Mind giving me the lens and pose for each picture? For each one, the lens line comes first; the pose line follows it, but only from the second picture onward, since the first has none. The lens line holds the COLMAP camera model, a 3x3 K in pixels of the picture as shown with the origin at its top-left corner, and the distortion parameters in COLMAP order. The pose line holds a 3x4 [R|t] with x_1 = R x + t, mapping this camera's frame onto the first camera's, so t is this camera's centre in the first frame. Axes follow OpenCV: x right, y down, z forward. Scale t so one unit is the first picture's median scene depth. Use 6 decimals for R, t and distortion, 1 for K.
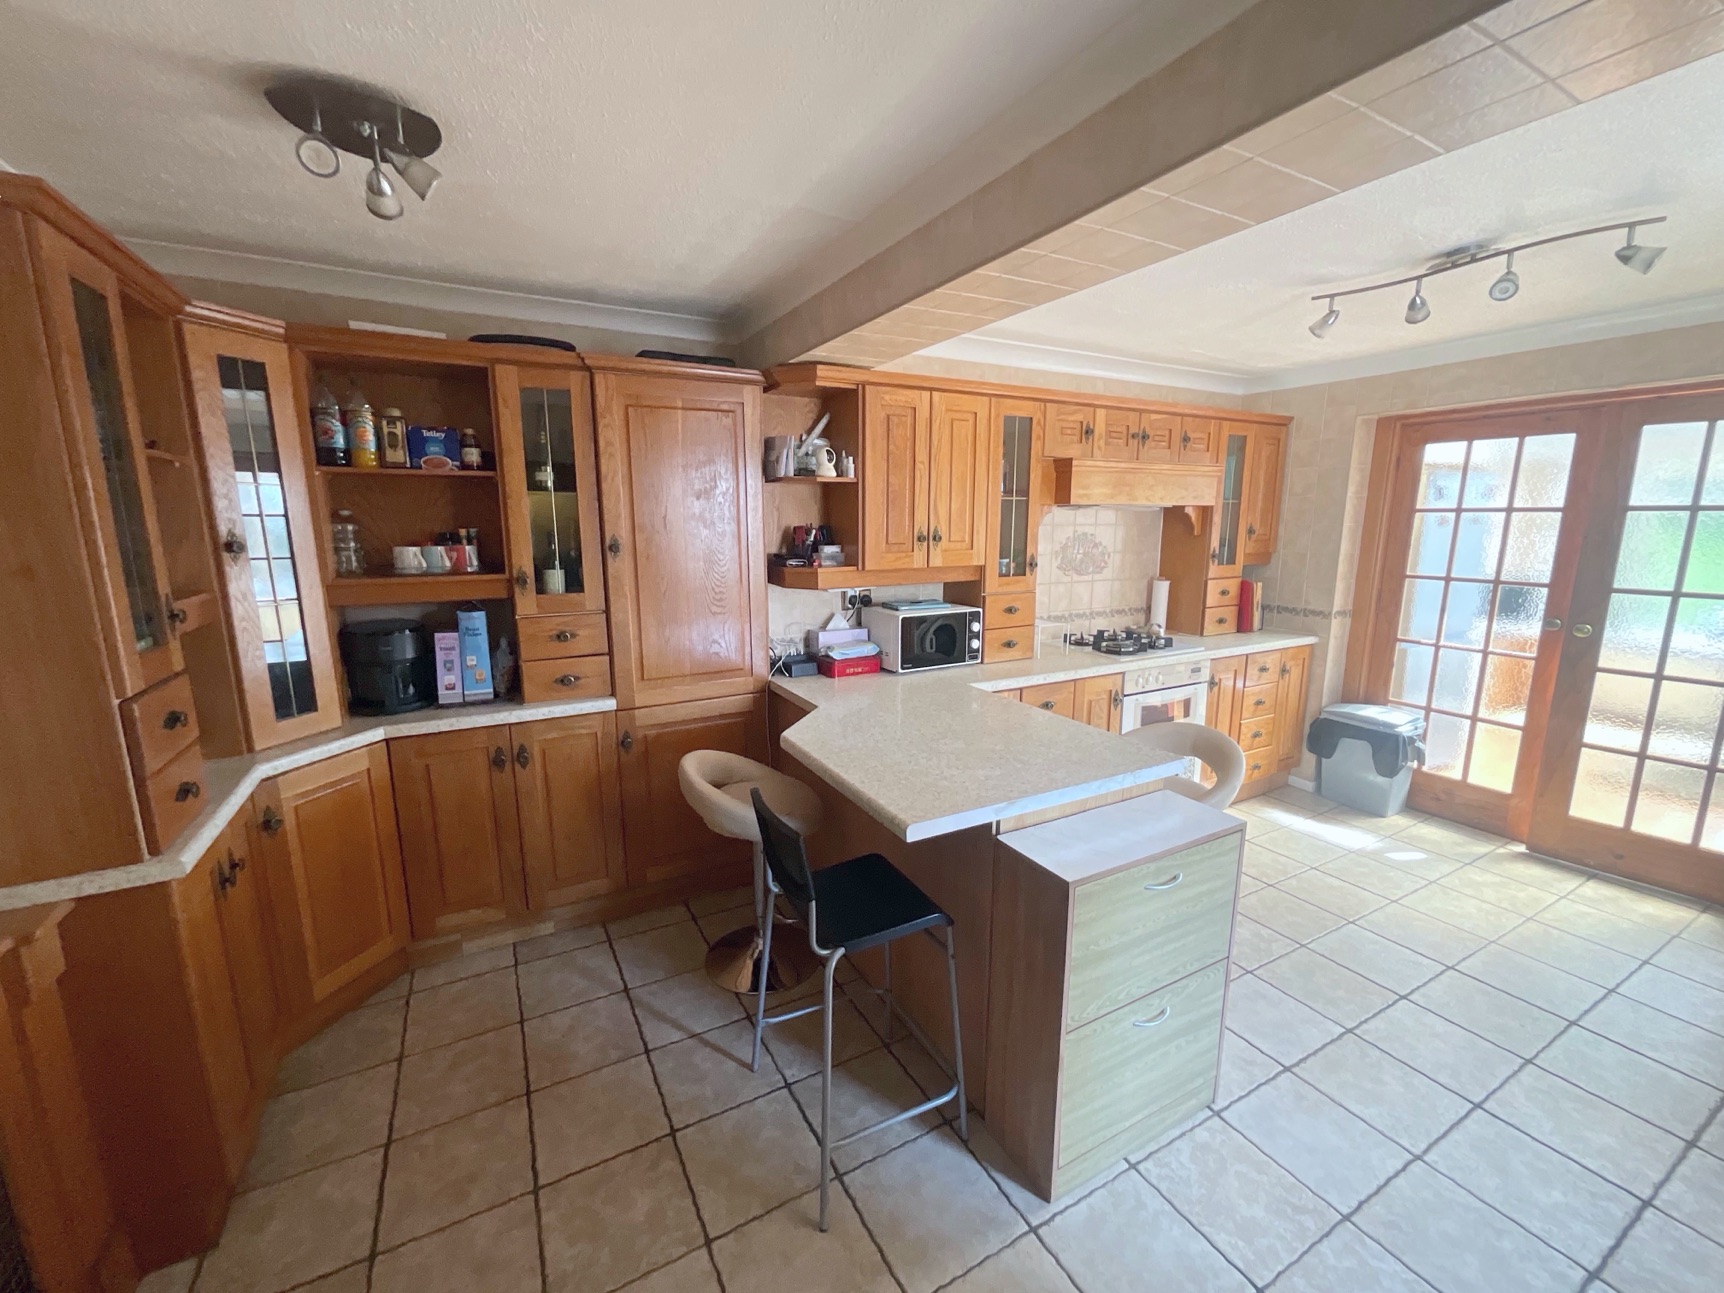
lens RADIAL K [[701.3, 0, 863.3], [0, 701.3, 646.6], [0, 0, 1]] dist [-0.001457, 0.001401]
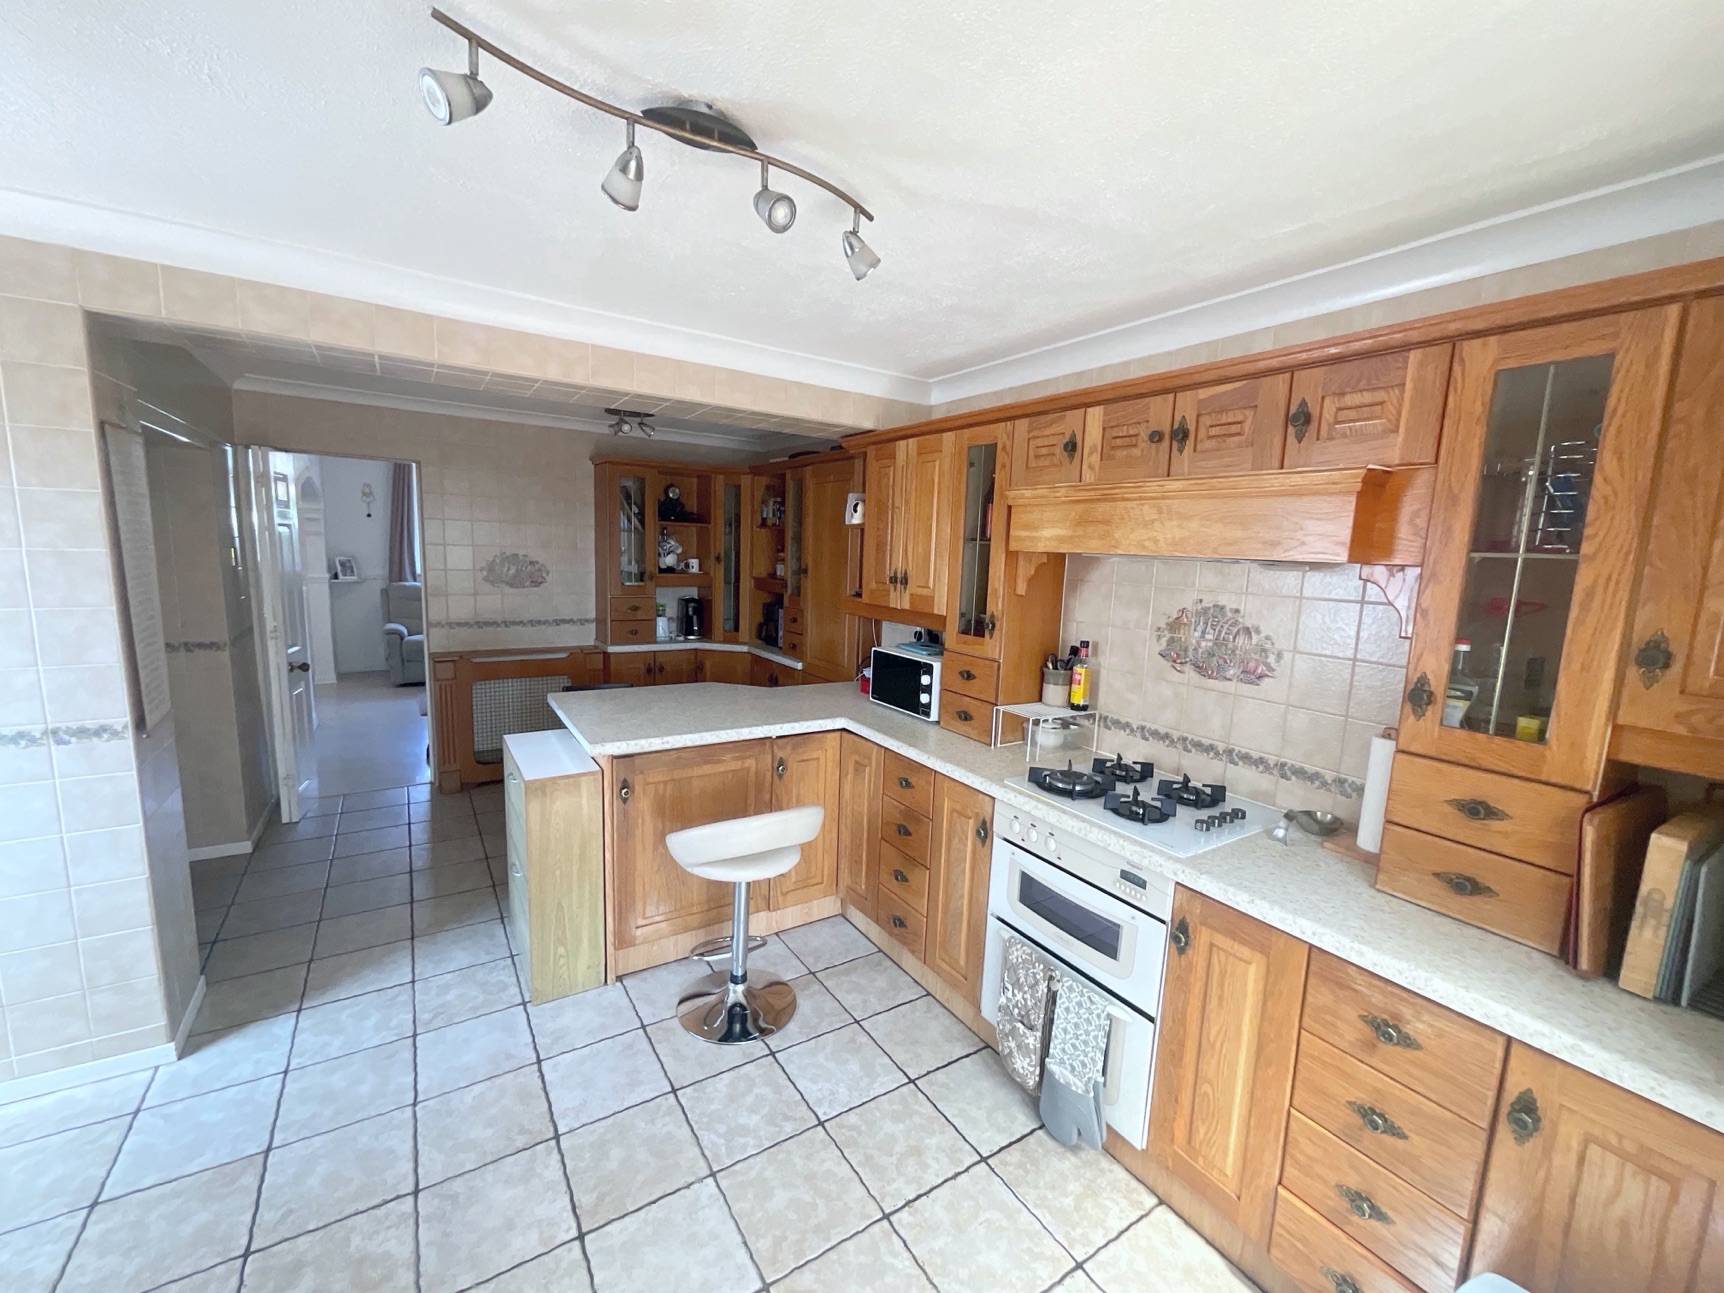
lens RADIAL K [[701.3, 0, 860.2], [0, 701.3, 645.3], [0, 0, 1]] dist [-0.001457, 0.001401]
pose [[0.069819, 0.144301, -0.987068, 1.002553], [-0.220657, 0.967206, 0.125789, -0.160286], [0.972849, 0.209020, 0.099371, 0.773231]]
